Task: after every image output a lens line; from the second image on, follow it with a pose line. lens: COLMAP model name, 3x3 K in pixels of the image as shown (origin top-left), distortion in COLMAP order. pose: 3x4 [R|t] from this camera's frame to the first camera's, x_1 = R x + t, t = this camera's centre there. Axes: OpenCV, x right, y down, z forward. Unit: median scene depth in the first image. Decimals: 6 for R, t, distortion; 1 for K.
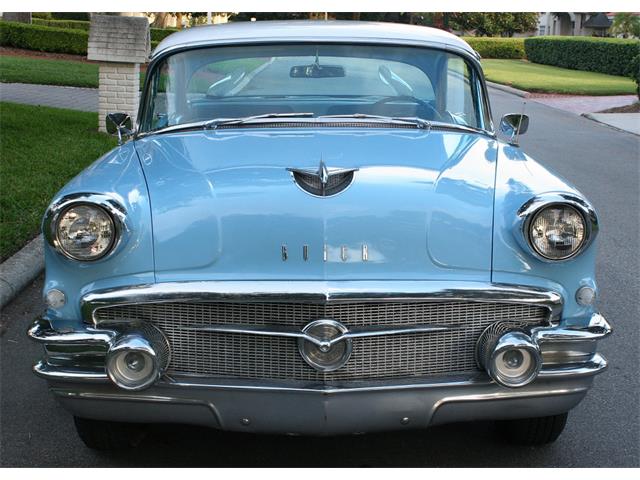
lens RADIAL K [[1336.8, 0, 320.0], [0, 1336.8, 240.0], [0, 0, 1]] dist [-0.024322, -0.293813]
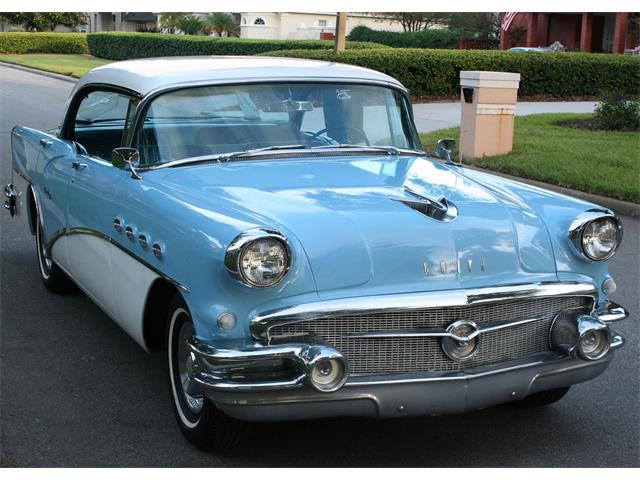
lens RADIAL K [[1336.8, 0, 320.0], [0, 1336.8, 240.0], [0, 0, 1]] dist [-0.024322, -0.293813]
pose [[0.919363, -0.057546, 0.389179, -0.512347], [0.052497, 0.998342, 0.023605, -0.044231], [-0.389892, -0.001271, 0.920860, -0.085145]]
